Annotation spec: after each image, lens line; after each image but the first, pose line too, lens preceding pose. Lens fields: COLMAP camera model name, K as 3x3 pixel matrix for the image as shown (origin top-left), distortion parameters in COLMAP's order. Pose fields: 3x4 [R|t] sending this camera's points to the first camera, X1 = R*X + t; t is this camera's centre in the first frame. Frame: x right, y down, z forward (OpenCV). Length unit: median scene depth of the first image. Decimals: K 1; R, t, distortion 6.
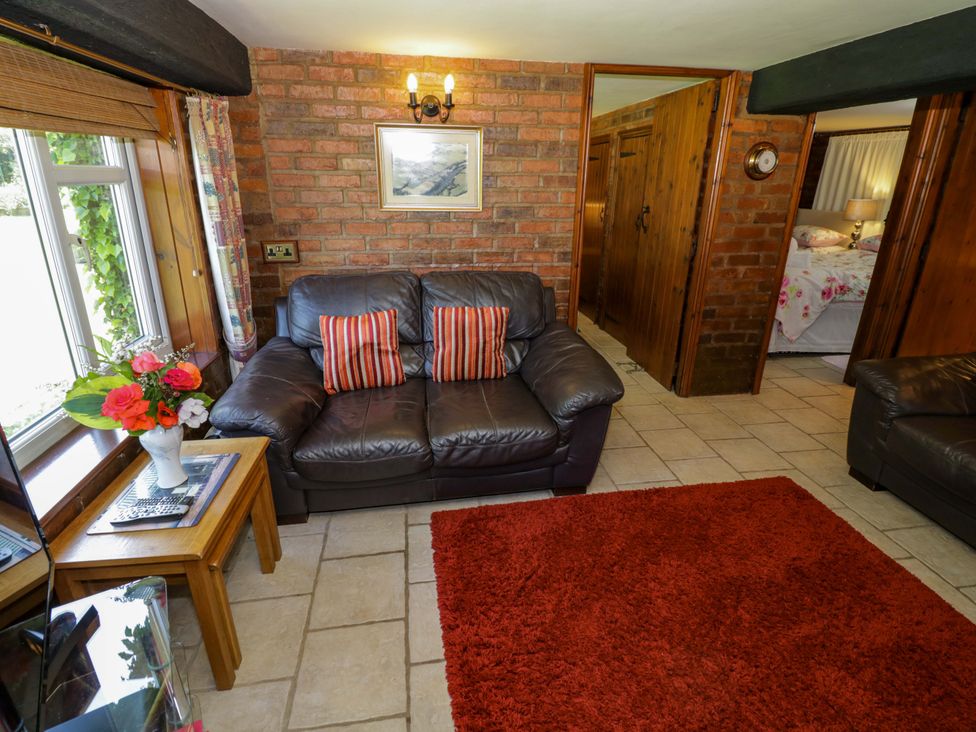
lens RADIAL K [[507.4, 0, 487.6], [0, 507.4, 357.5], [0, 0, 1]] dist [0.002778, -0.015812]
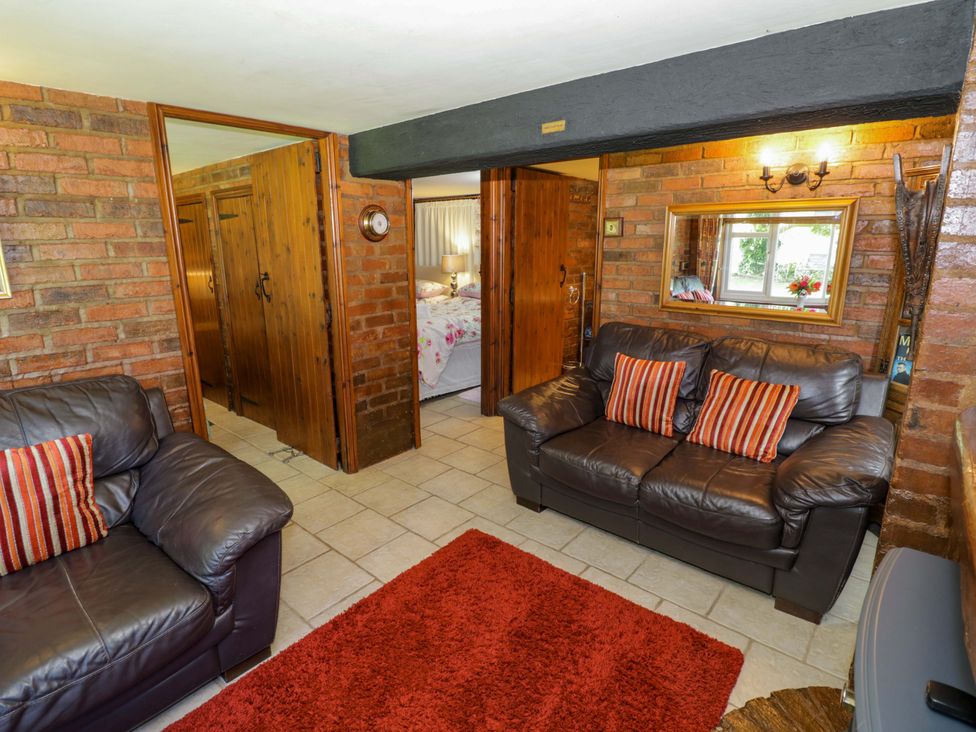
lens RADIAL K [[507.4, 0, 487.6], [0, 507.4, 357.5], [0, 0, 1]] dist [0.002778, -0.015812]
pose [[0.756239, -0.163676, 0.633492, 0.030647], [0.233984, 0.971831, -0.028229, -0.051629], [-0.611027, 0.169575, 0.773234, 0.138904]]
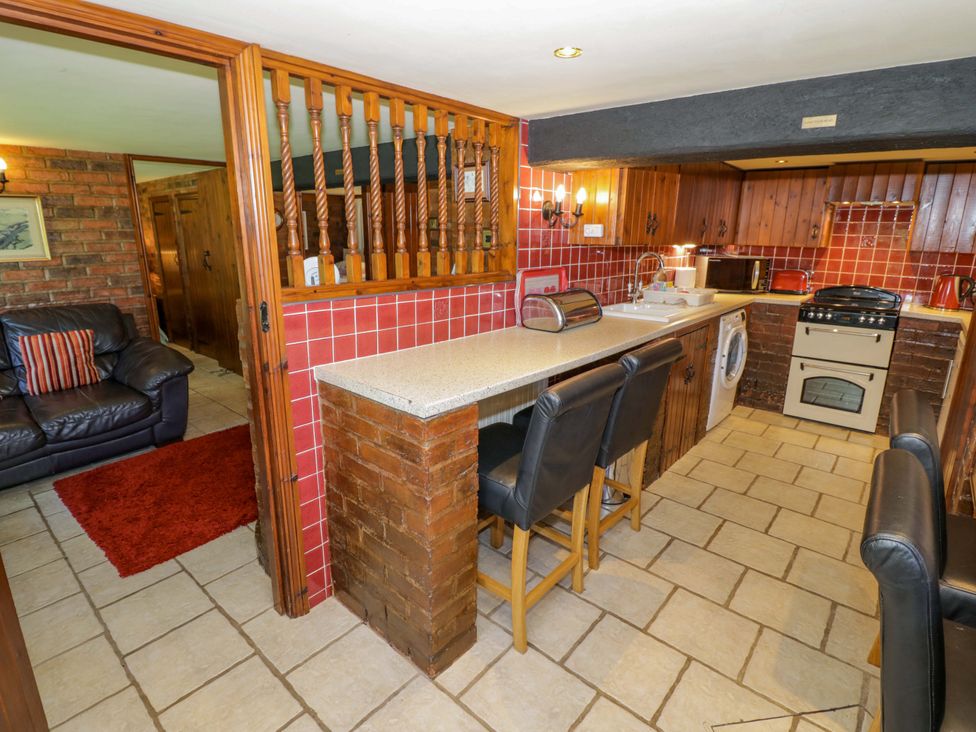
lens RADIAL K [[507.4, 0, 487.6], [0, 507.4, 357.5], [0, 0, 1]] dist [0.002778, -0.015812]
pose [[0.758485, -0.168781, 0.629455, -0.017302], [0.220554, 0.975366, -0.004232, 0.195755], [-0.613234, 0.142039, 0.777026, -0.611330]]
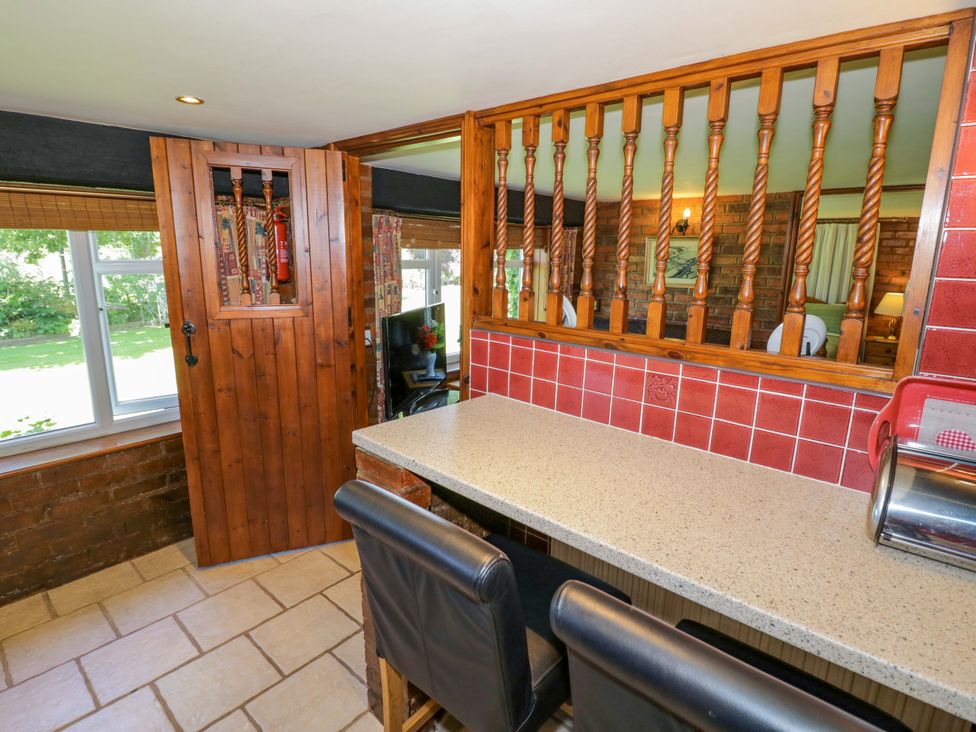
lens RADIAL K [[514.7, 0, 488.0], [0, 514.7, 366.0], [0, 0, 1]] dist [-0.005715, -0.001890]
pose [[0.643608, 0.157332, -0.749010, 0.770374], [-0.263401, 0.964394, -0.023761, 0.145463], [0.718602, 0.212583, 0.662133, -0.446294]]
